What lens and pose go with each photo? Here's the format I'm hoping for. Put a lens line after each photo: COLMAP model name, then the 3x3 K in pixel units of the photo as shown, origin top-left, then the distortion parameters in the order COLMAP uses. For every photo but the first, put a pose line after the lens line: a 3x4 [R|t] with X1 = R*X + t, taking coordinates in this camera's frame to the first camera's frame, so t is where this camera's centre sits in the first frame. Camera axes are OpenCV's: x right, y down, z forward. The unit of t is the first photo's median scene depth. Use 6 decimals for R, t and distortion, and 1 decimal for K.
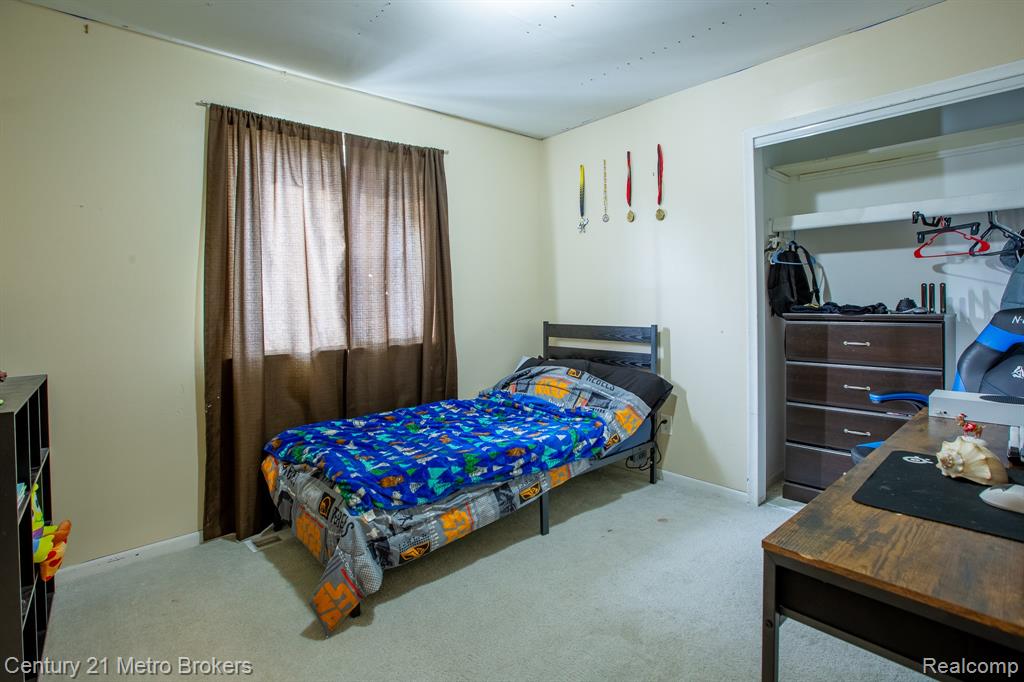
lens RADIAL K [[494.7, 0, 519.7], [0, 494.7, 311.7], [0, 0, 1]] dist [-0.019097, 0.000384]
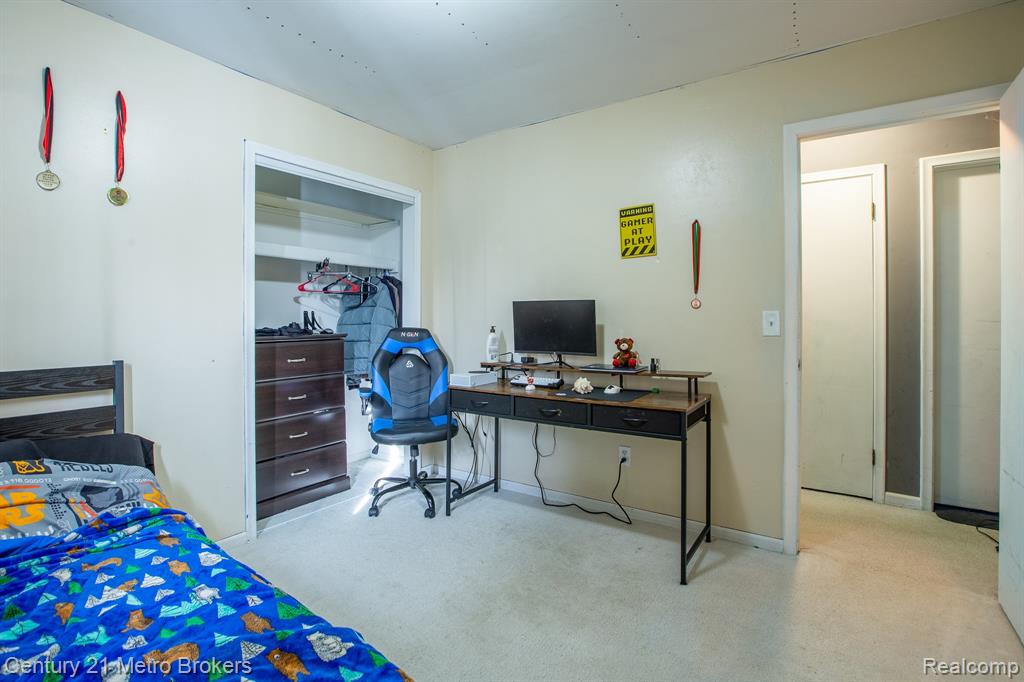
lens RADIAL K [[494.7, 0, 519.7], [0, 494.7, 311.7], [0, 0, 1]] dist [-0.019097, 0.000384]
pose [[-0.244047, 0.025270, 0.969434, -0.555612], [0.020055, 0.999578, -0.021008, -0.014984], [-0.969556, 0.014315, -0.244451, 0.713150]]
